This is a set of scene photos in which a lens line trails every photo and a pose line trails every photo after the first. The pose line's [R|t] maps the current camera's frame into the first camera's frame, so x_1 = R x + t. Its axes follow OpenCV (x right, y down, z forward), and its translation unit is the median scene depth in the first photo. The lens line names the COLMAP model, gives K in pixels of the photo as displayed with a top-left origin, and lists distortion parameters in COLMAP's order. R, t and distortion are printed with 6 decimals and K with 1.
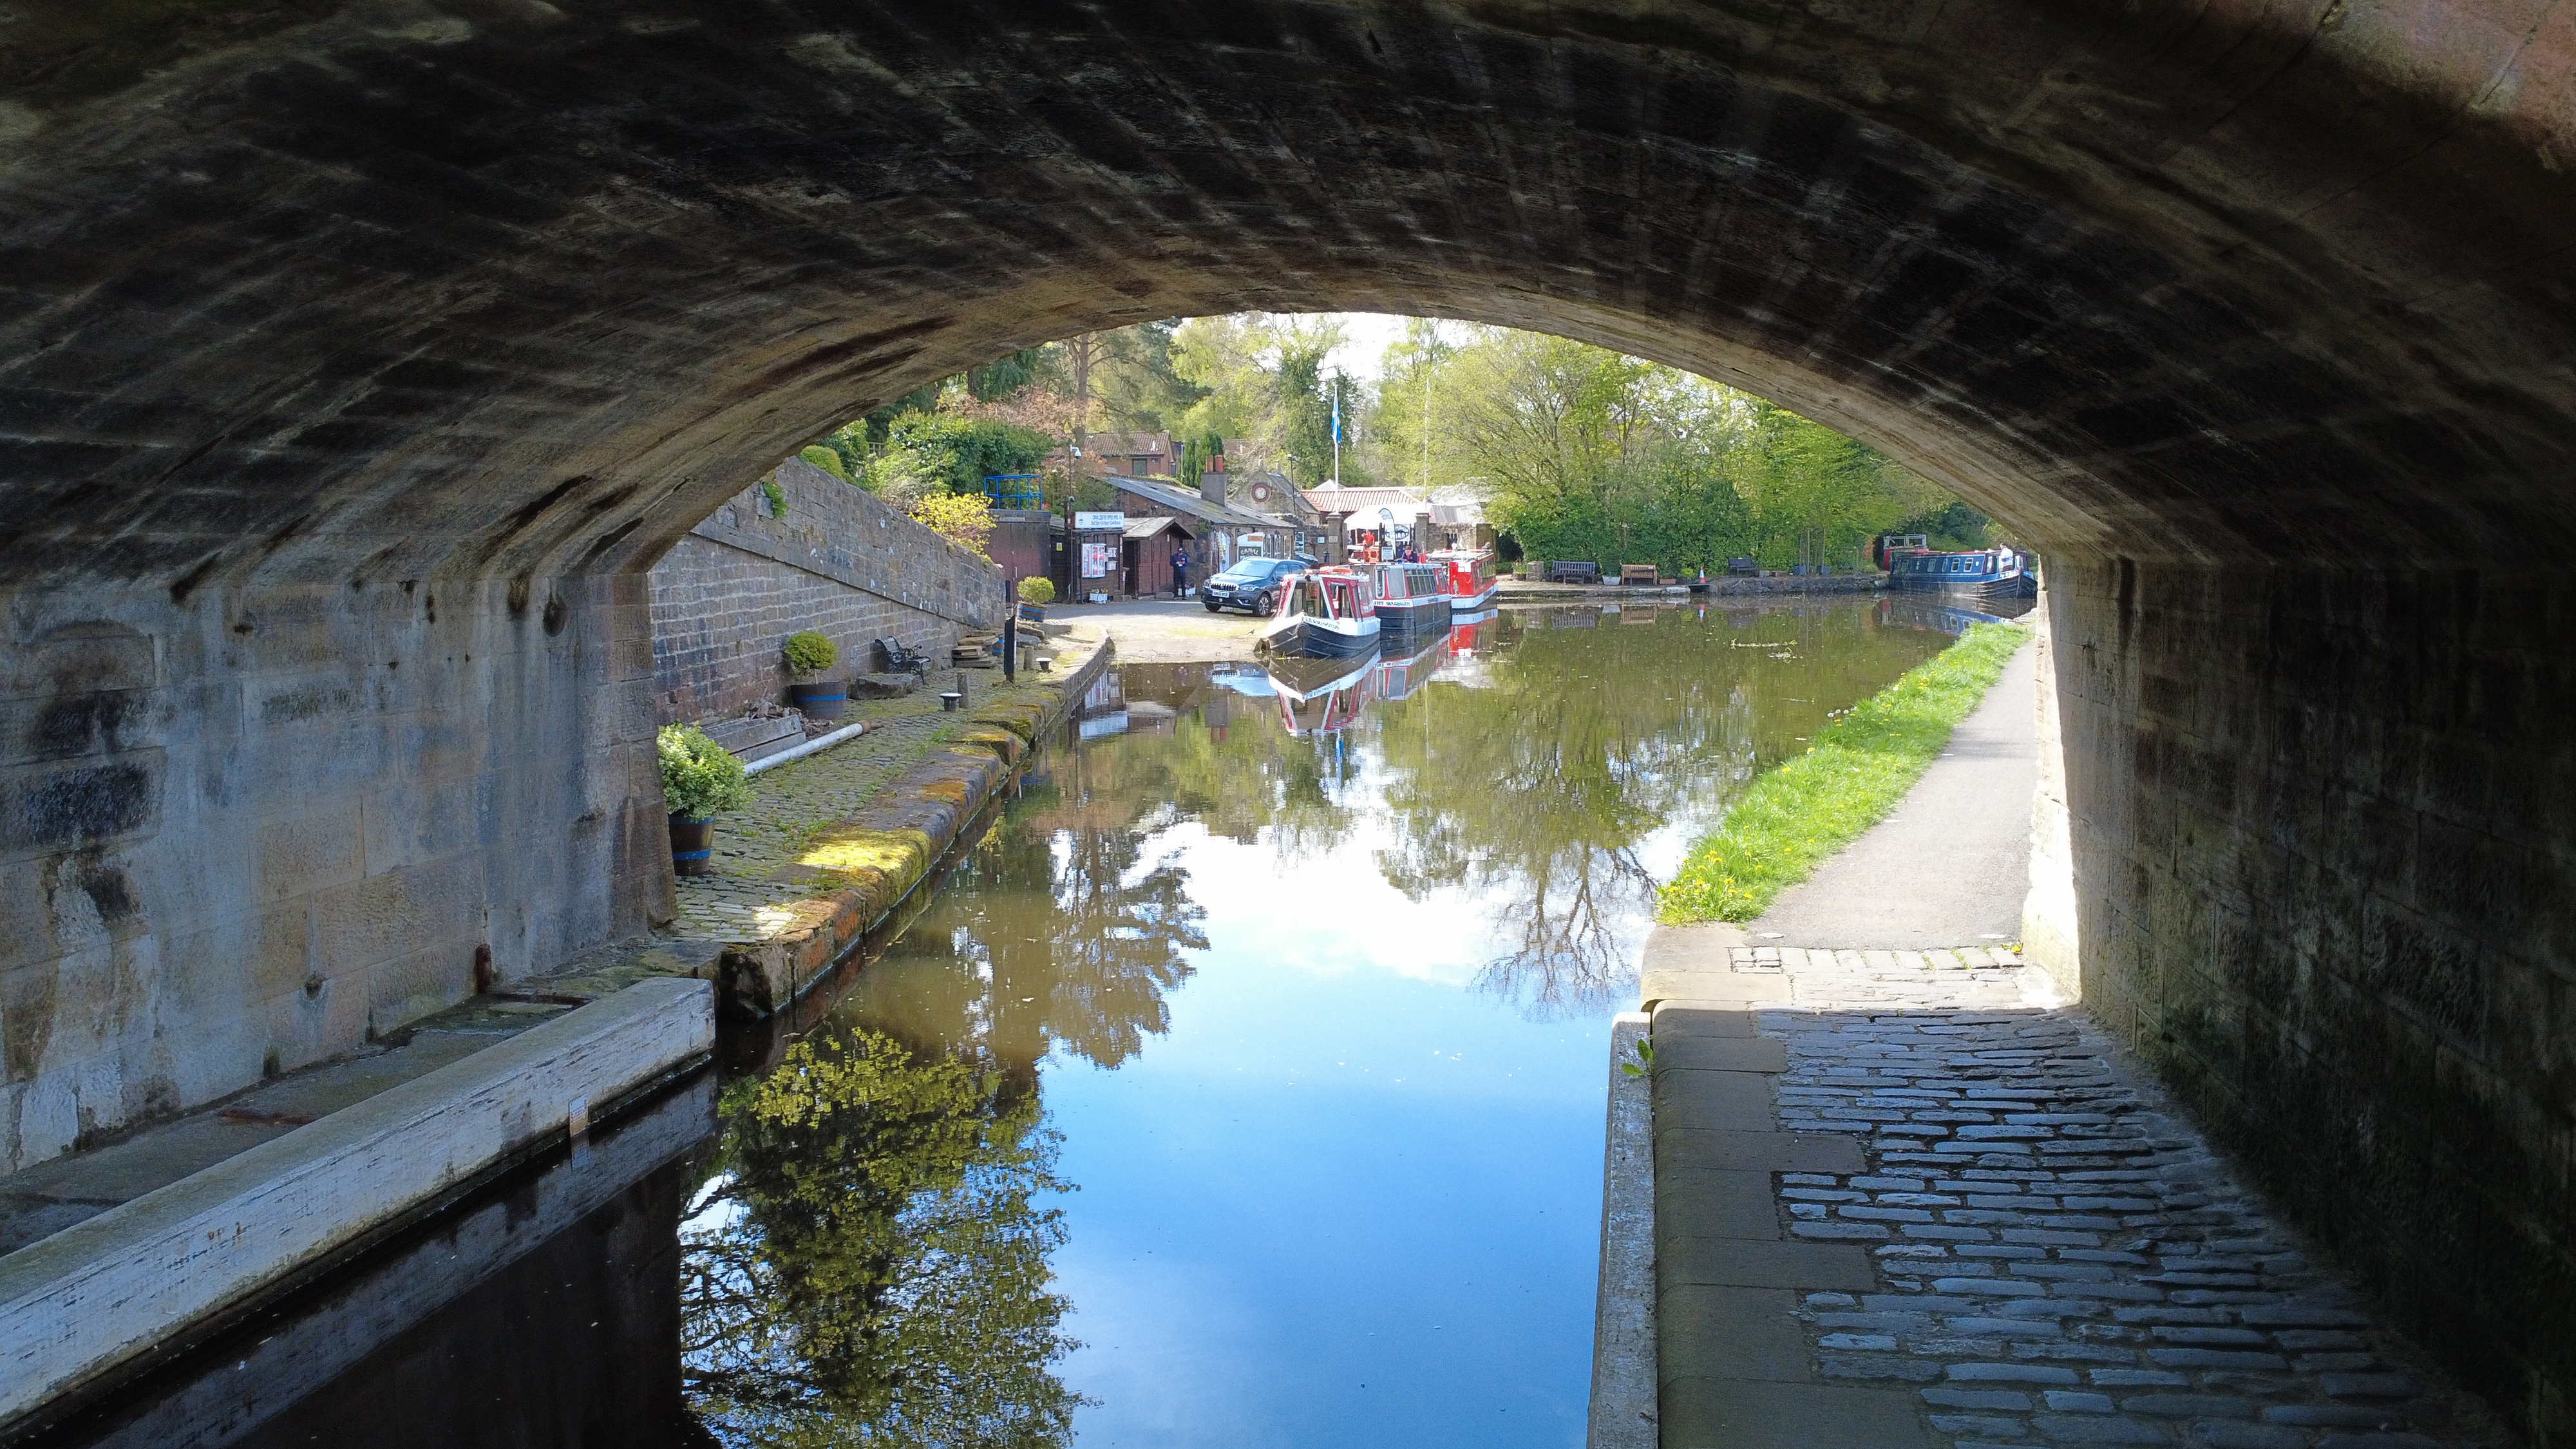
lens RADIAL K [[1932.8, 0, 1292.3], [0, 1932.8, 714.0], [0, 0, 1]] dist [-0.003339, 0.004174]
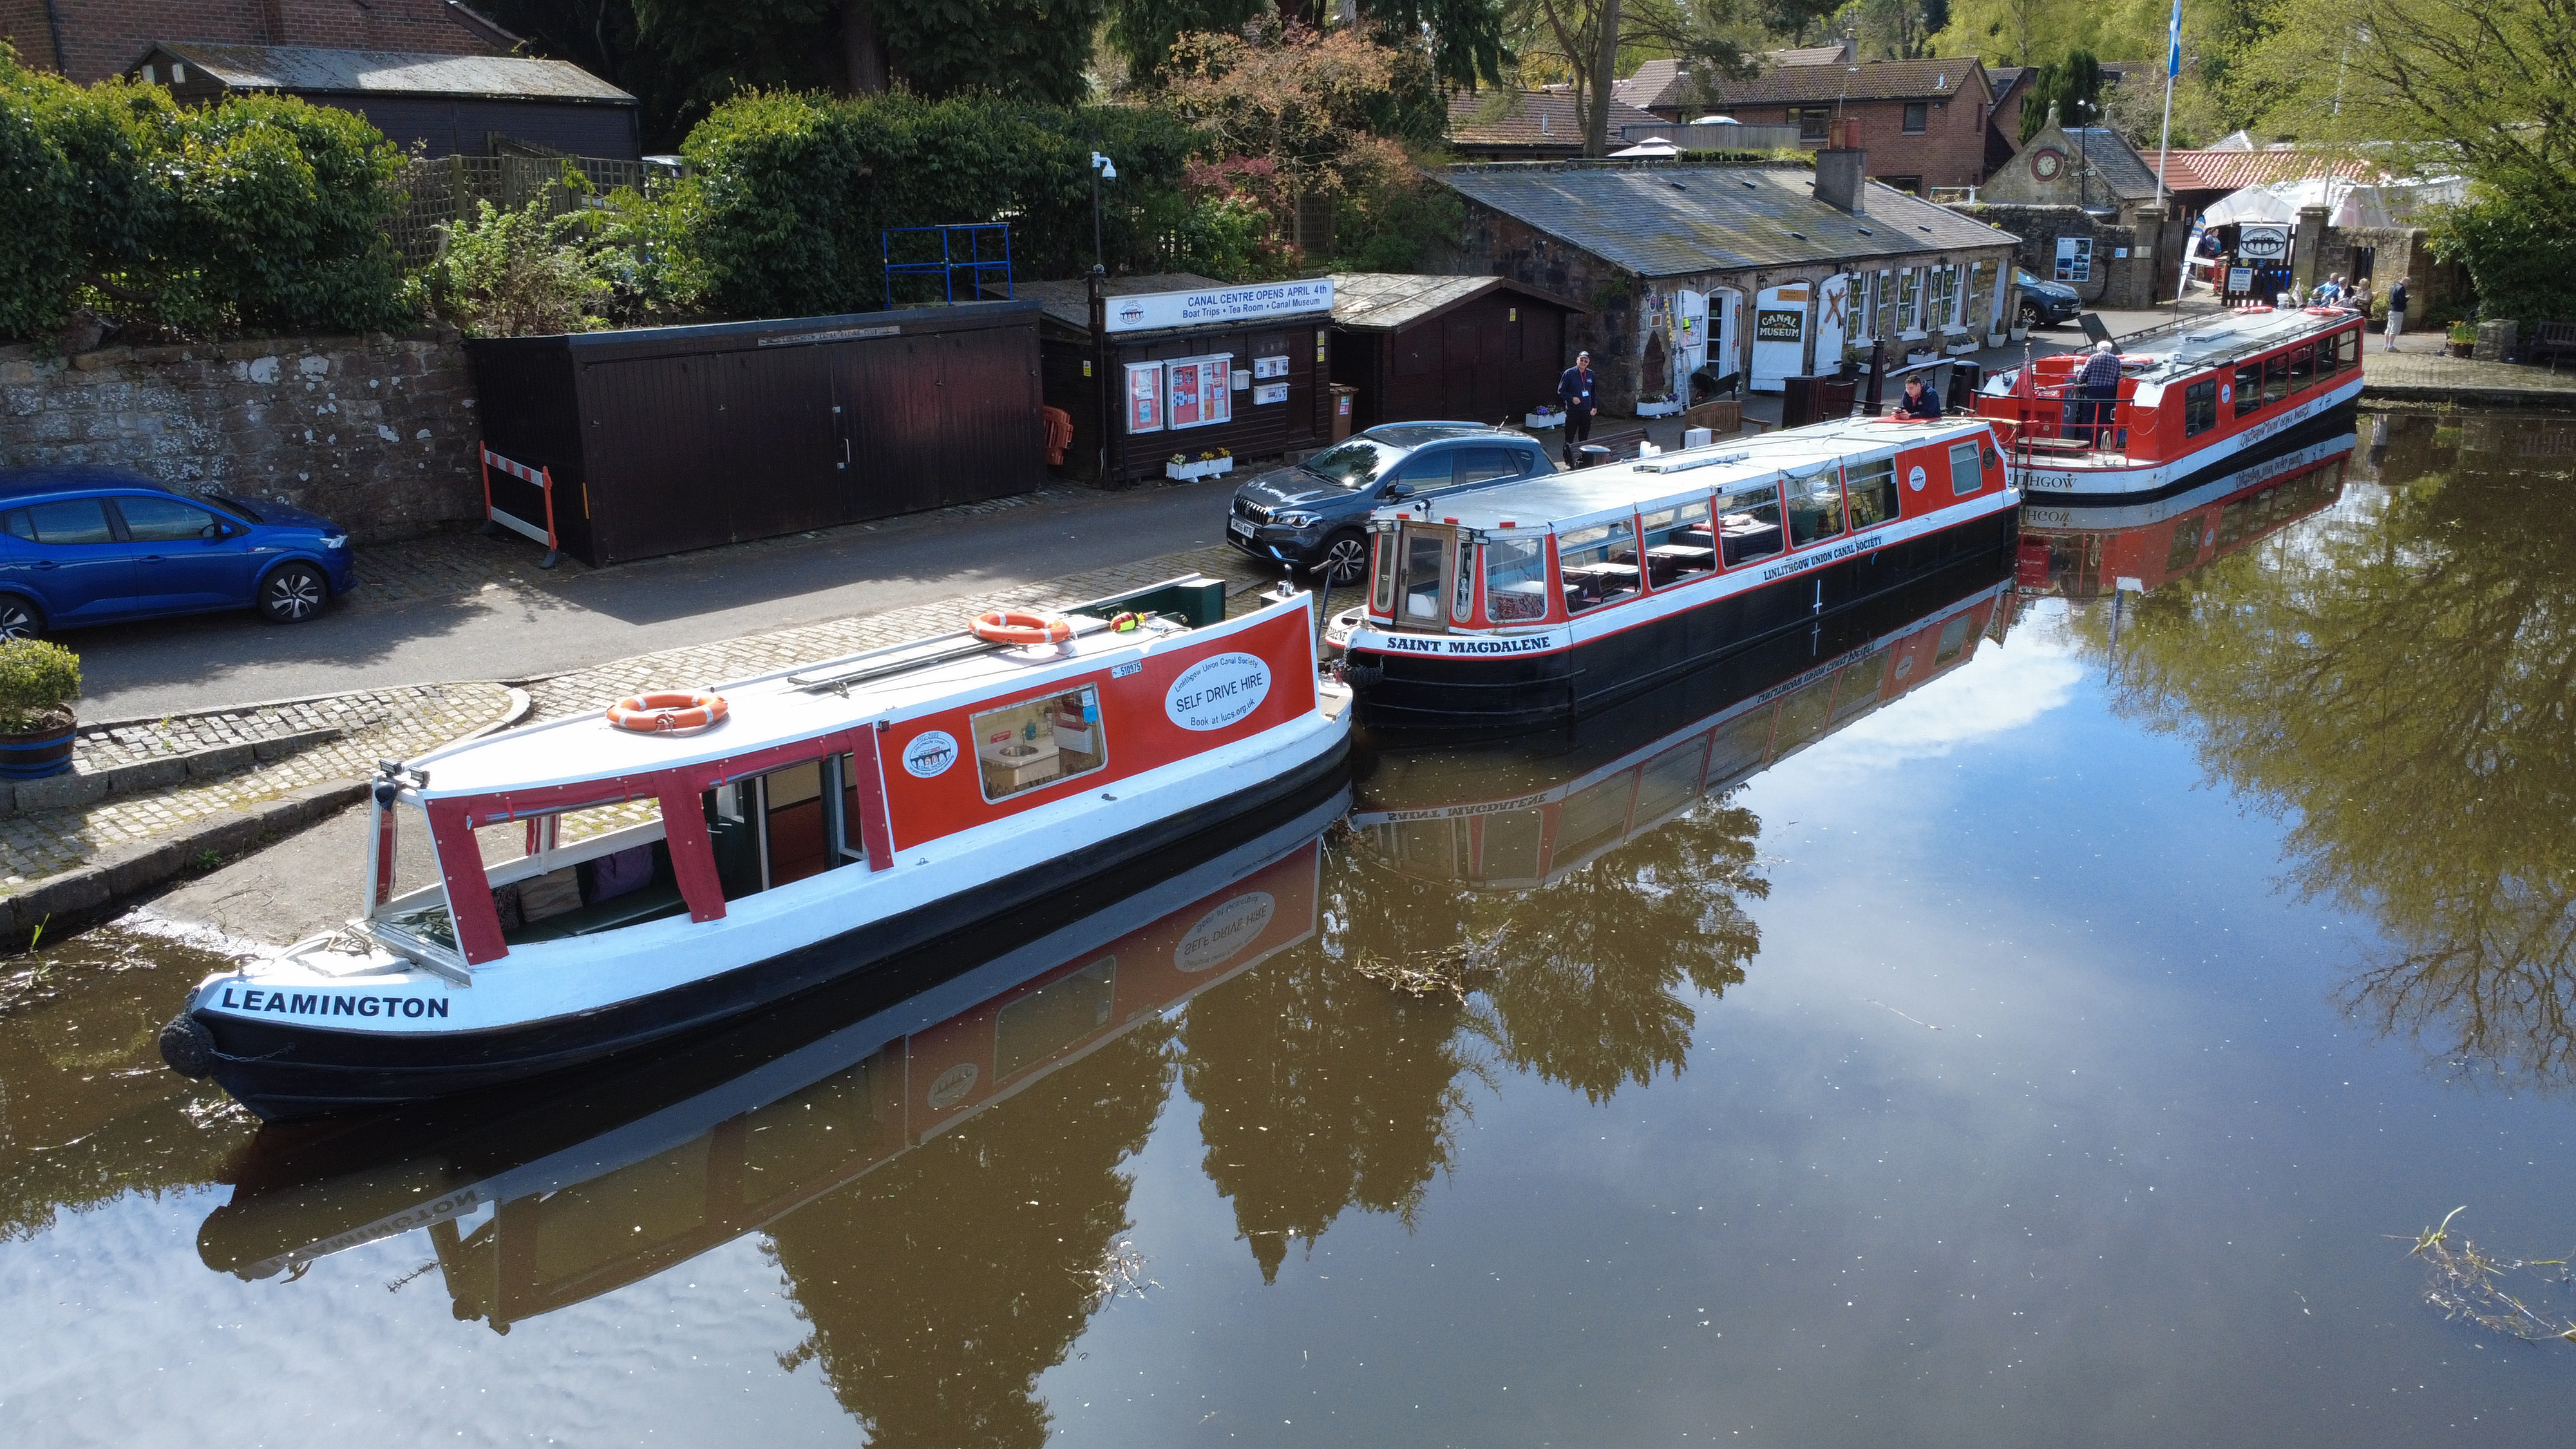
lens RADIAL K [[1932.8, 0, 1299.0], [0, 1932.8, 716.2], [0, 0, 1]] dist [-0.003339, 0.004174]
pose [[0.862118, 0.133101, -0.488914, 0.117055], [-0.038435, 0.979281, 0.198824, -0.066565], [0.505248, -0.152618, 0.849371, 0.401068]]
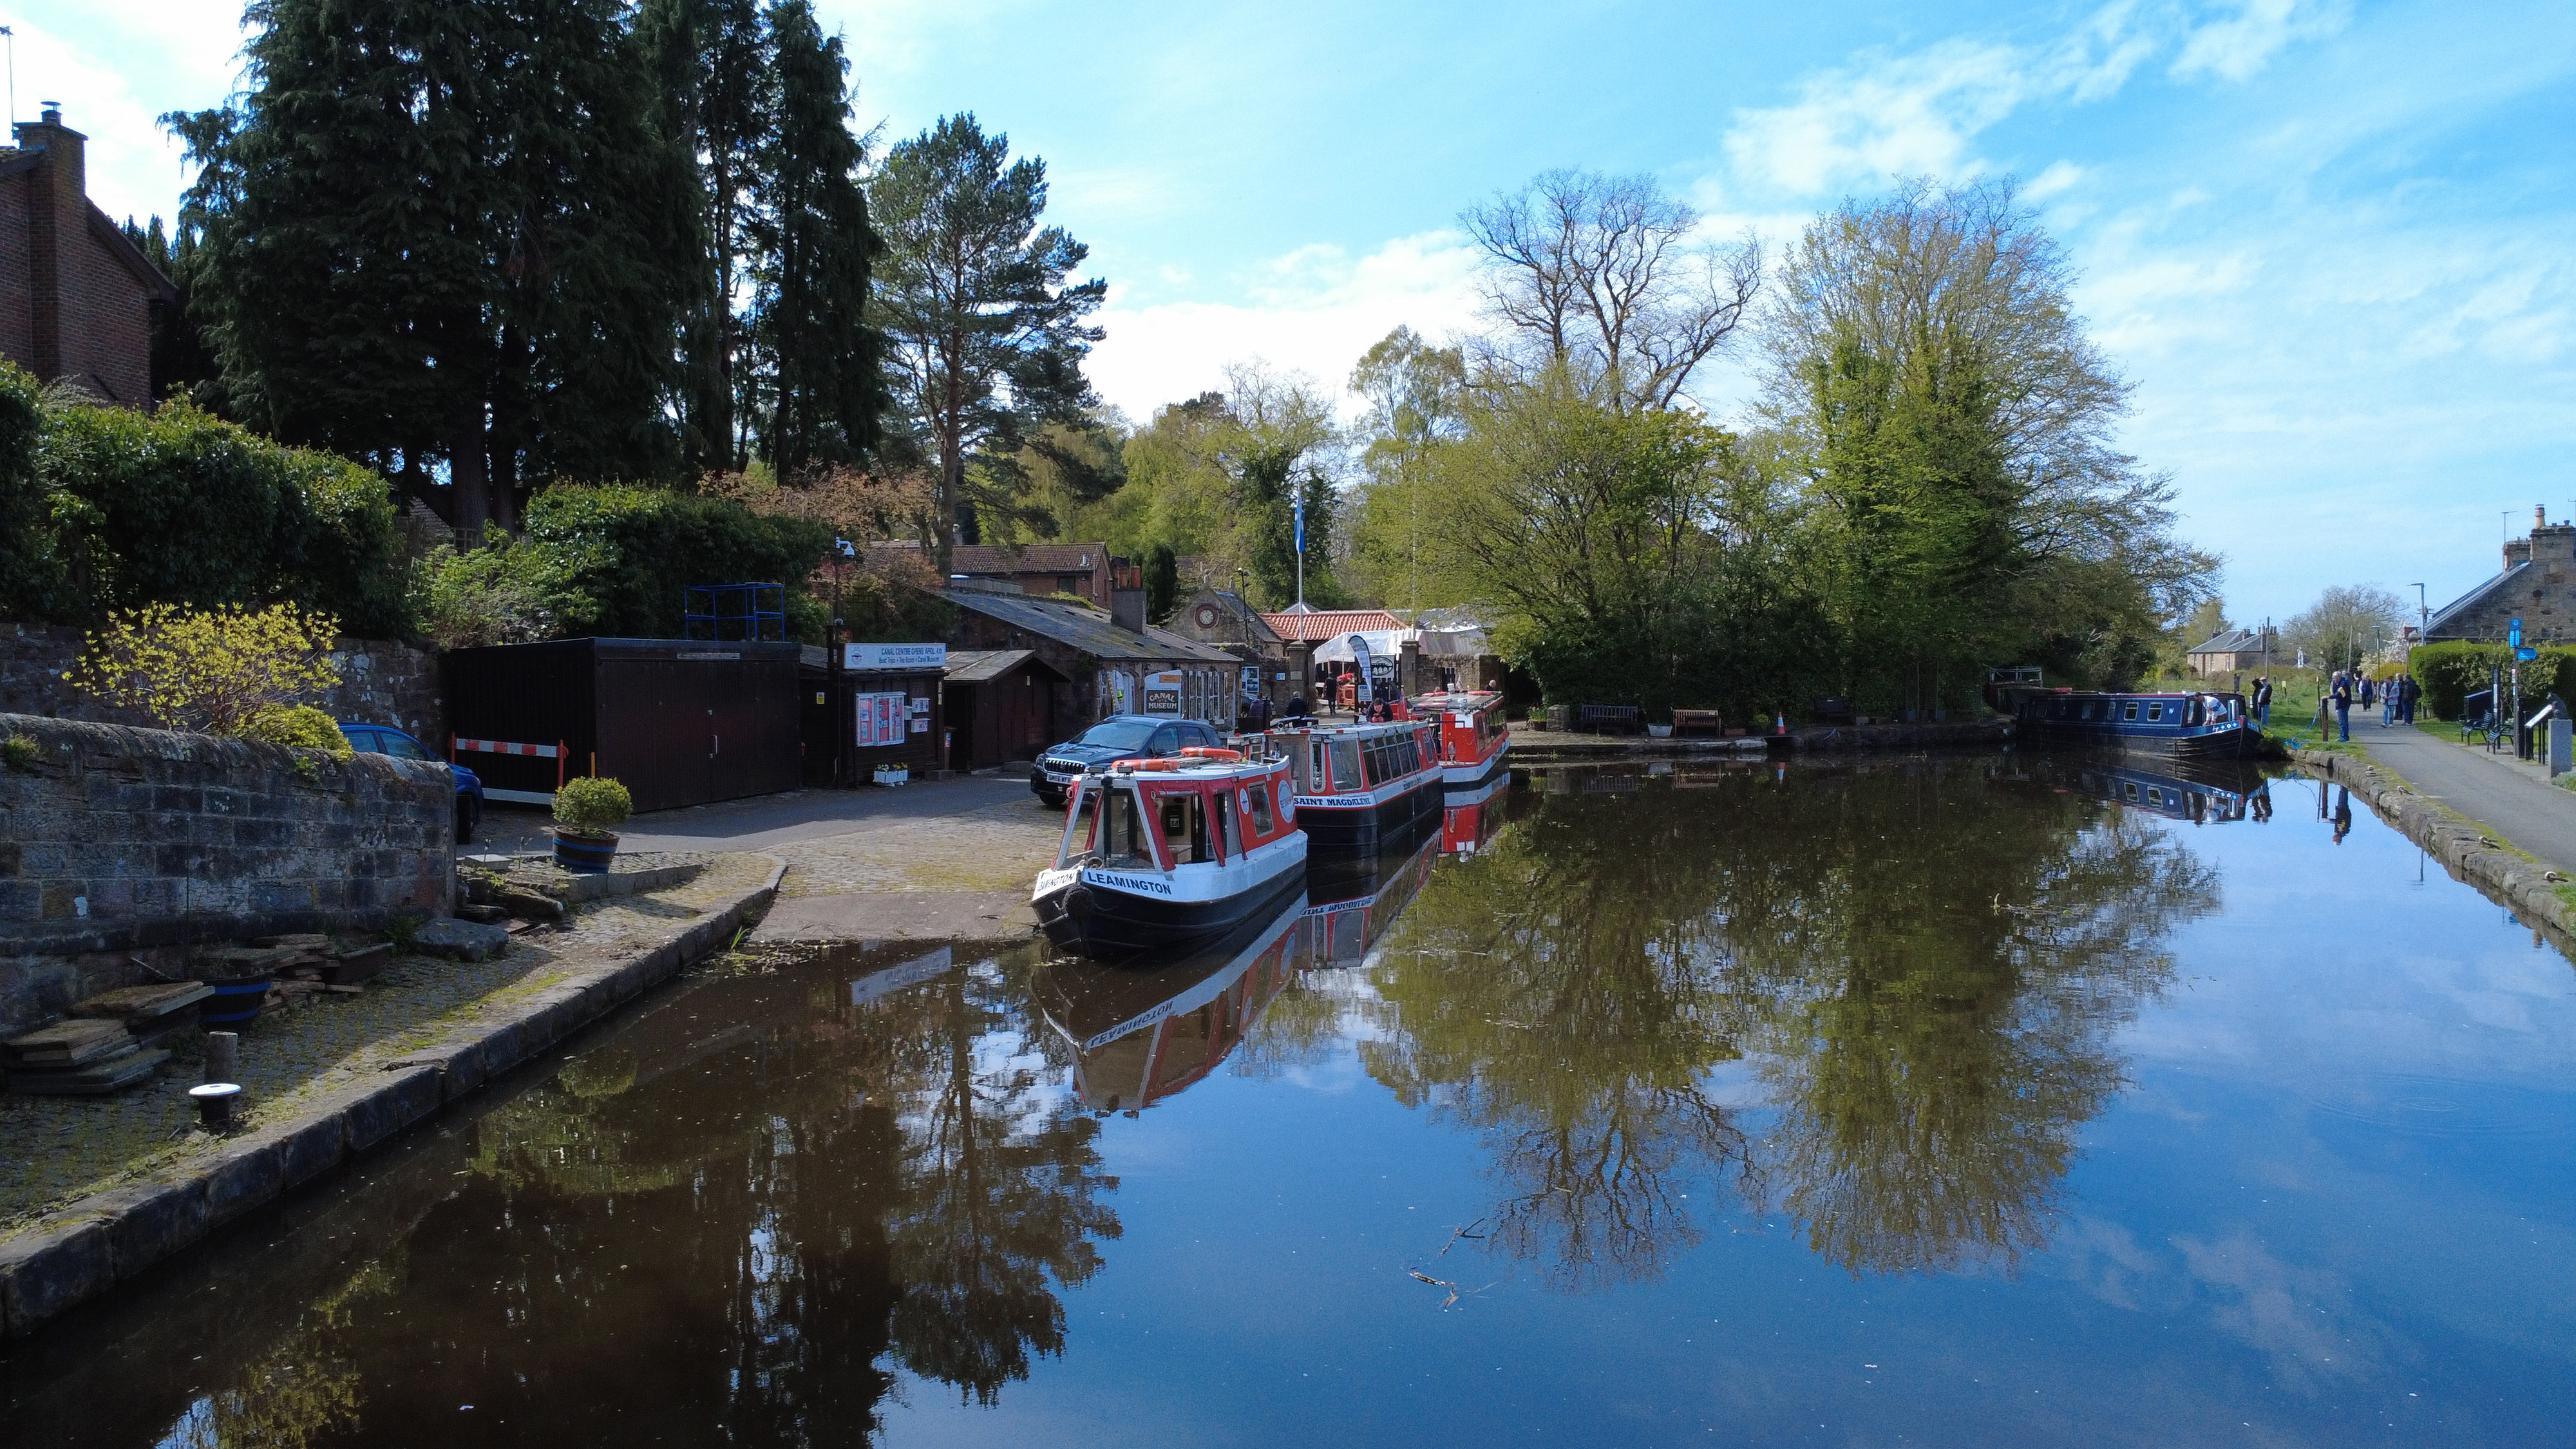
lens RADIAL K [[1932.8, 0, 1296.5], [0, 1932.8, 723.0], [0, 0, 1]] dist [-0.003339, 0.004174]
pose [[0.999996, -0.002694, 0.000649, 0.023024], [0.002728, 0.998142, -0.060873, -0.026516], [-0.000484, 0.060875, 0.998145, 0.247419]]
